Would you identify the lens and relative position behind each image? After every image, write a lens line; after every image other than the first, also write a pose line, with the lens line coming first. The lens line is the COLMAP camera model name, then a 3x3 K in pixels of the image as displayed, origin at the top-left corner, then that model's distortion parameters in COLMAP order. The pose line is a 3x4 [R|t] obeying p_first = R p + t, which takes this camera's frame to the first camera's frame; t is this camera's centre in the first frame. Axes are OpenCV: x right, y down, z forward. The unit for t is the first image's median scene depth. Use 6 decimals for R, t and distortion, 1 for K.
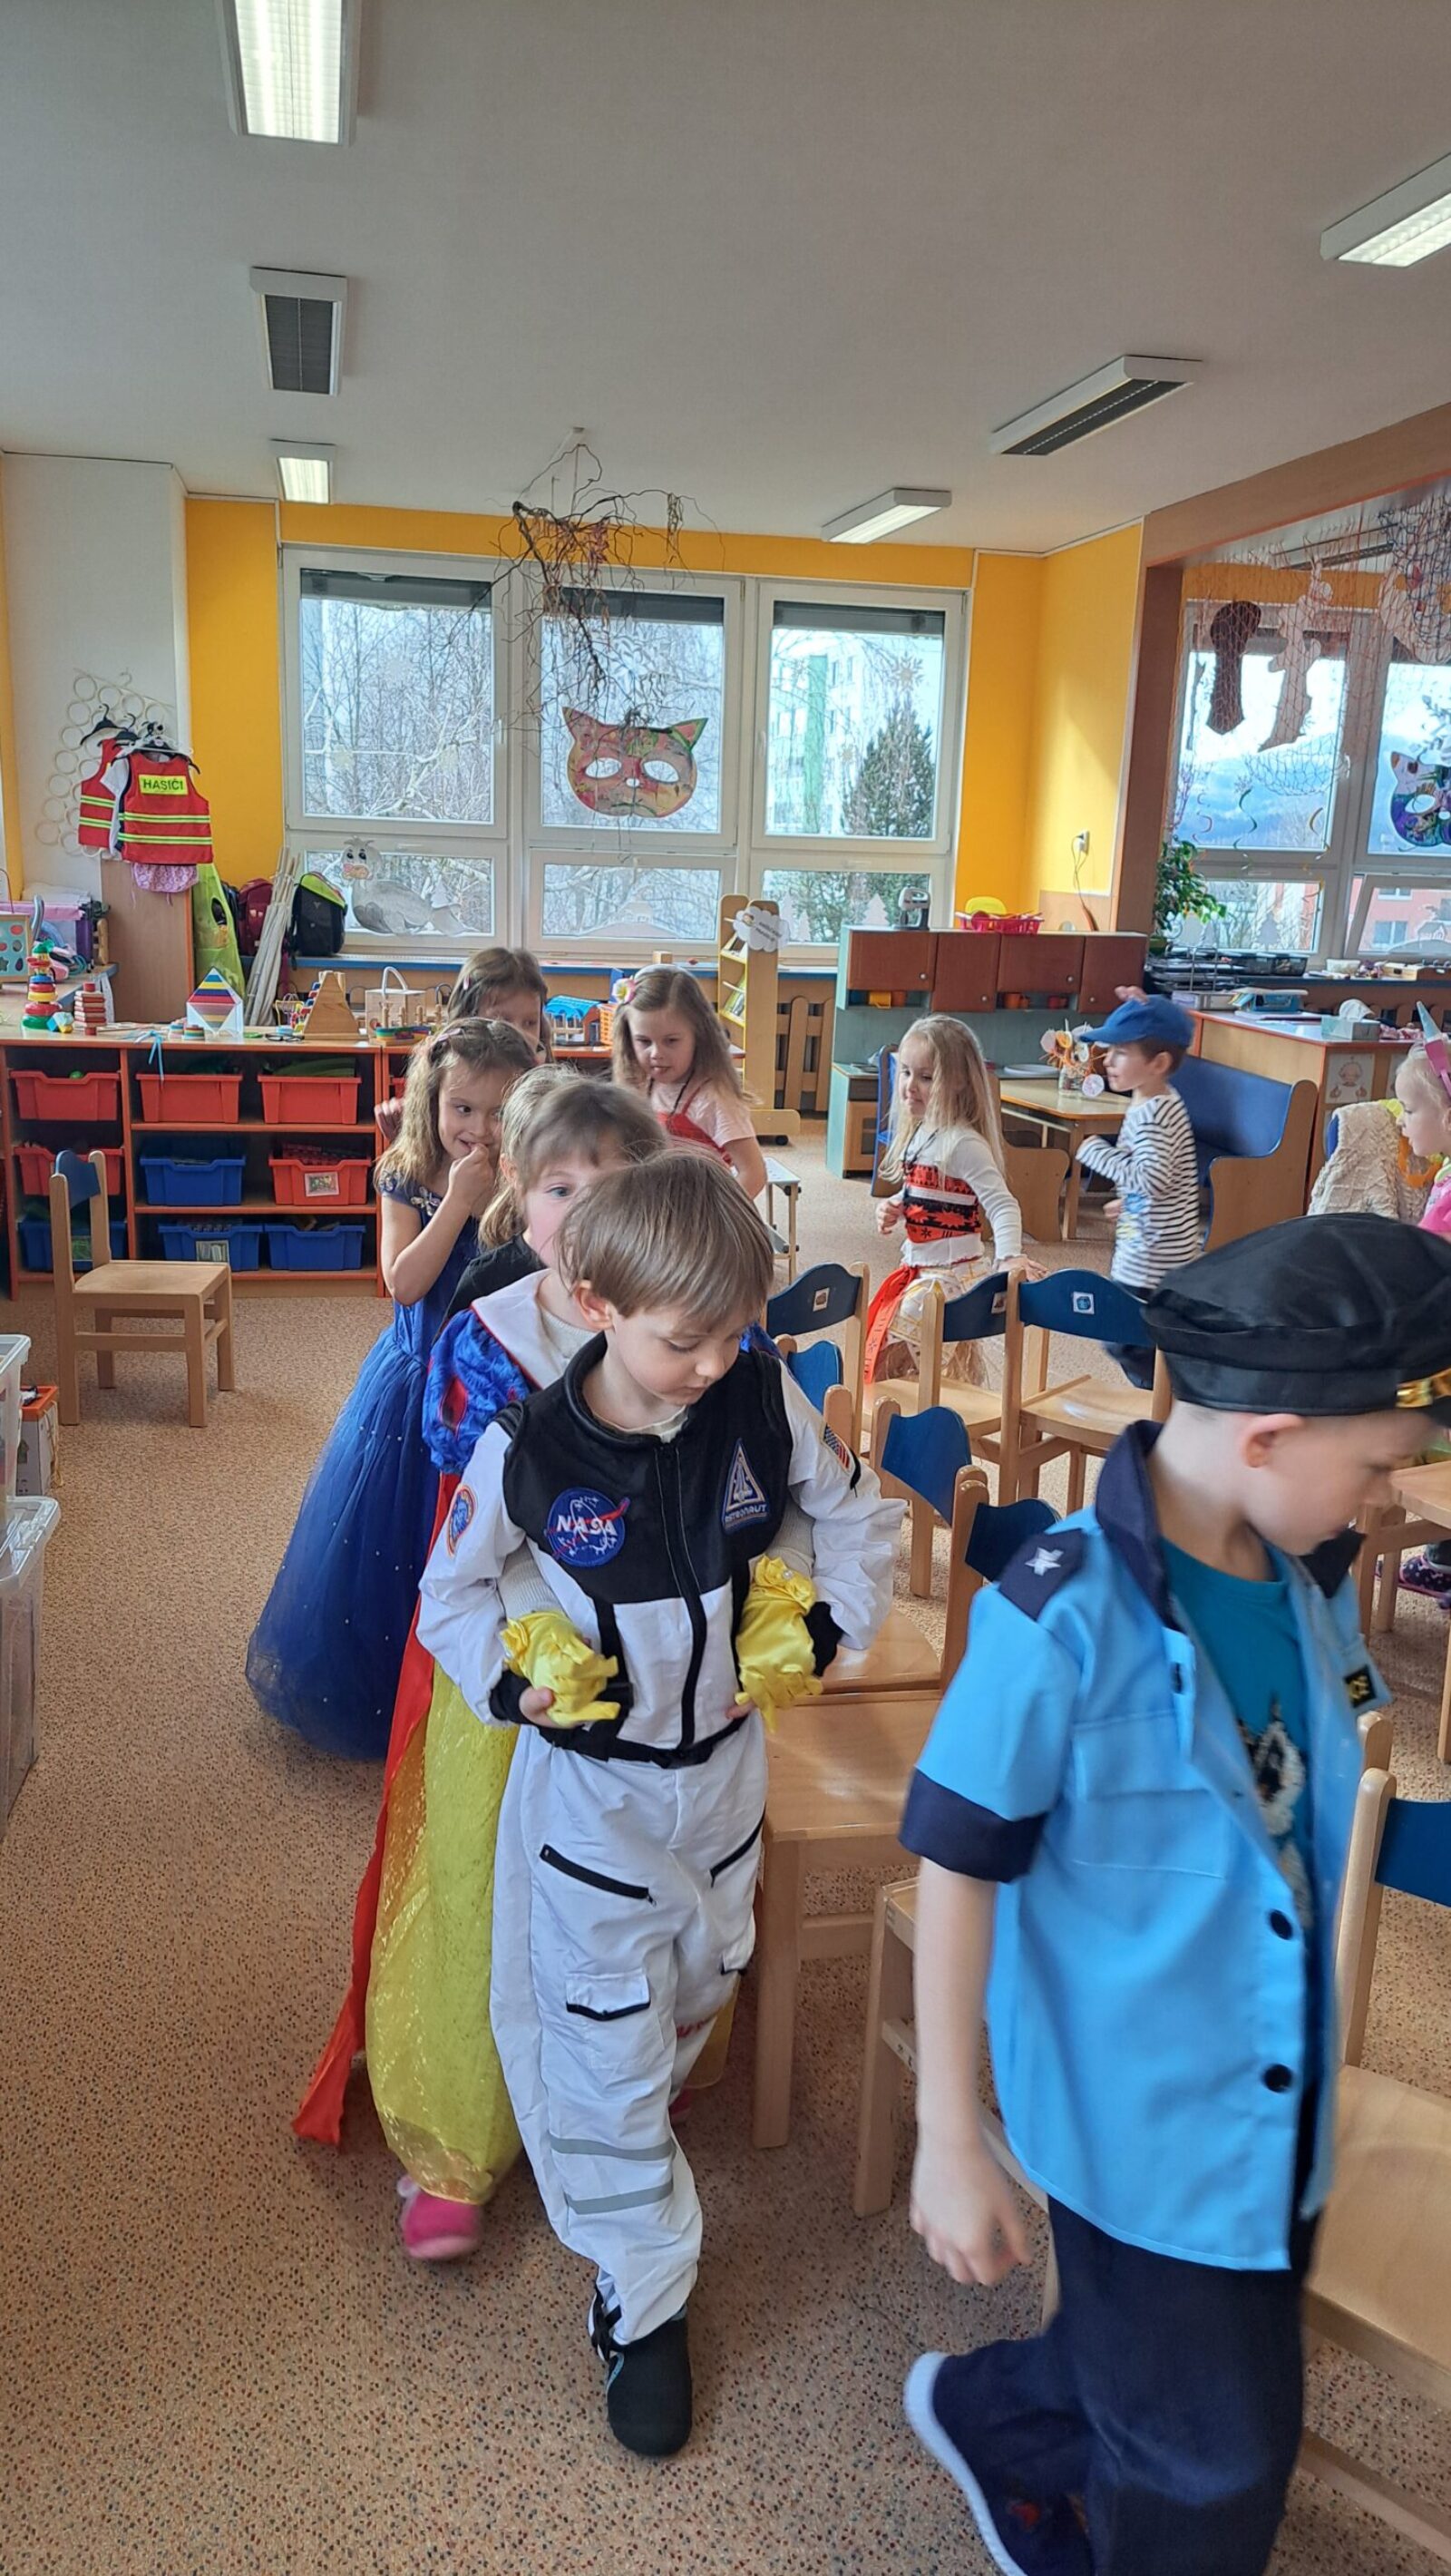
lens RADIAL K [[1902.3, 0, 707.3], [0, 1902.3, 1305.5], [0, 0, 1]] dist [0.060161, -0.044108]
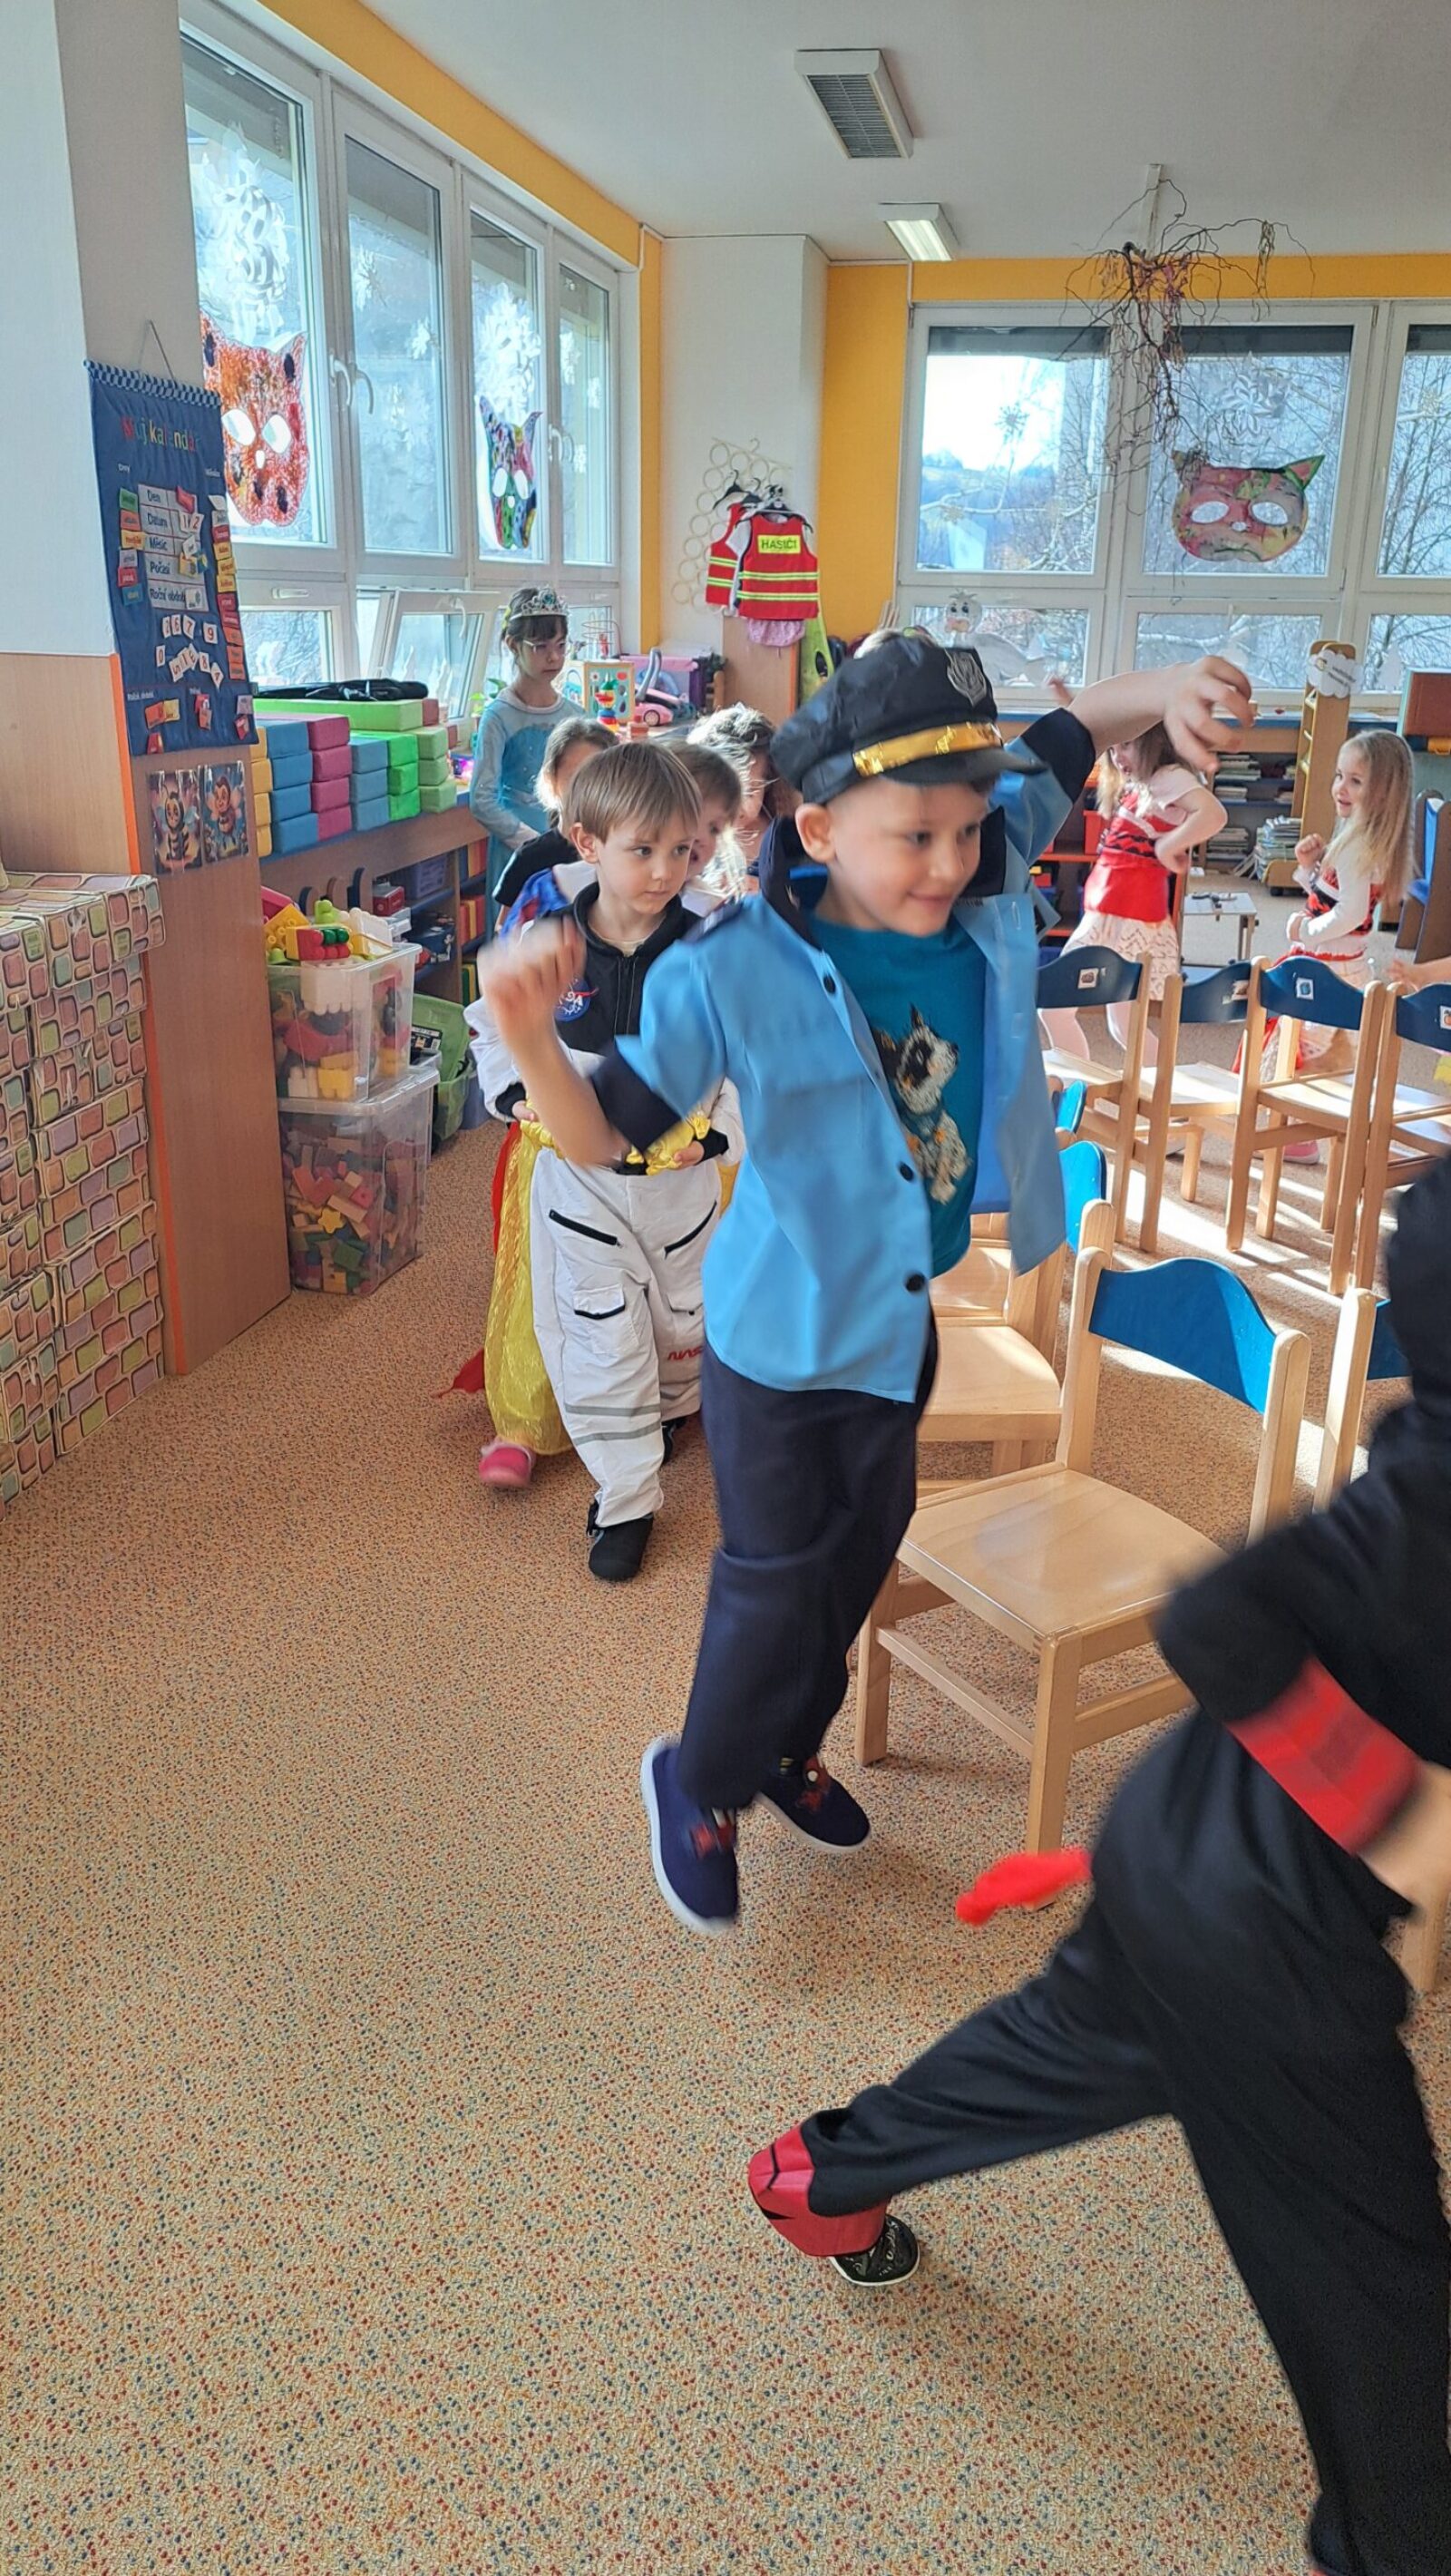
lens RADIAL K [[1902.3, 0, 750.7], [0, 1902.3, 1318.7], [0, 0, 1]] dist [0.060161, -0.044108]
pose [[0.932346, 0.112001, -0.343784, 0.135187], [-0.071990, 0.989279, 0.127059, 0.031963], [0.354329, -0.093714, 0.930413, -0.080672]]
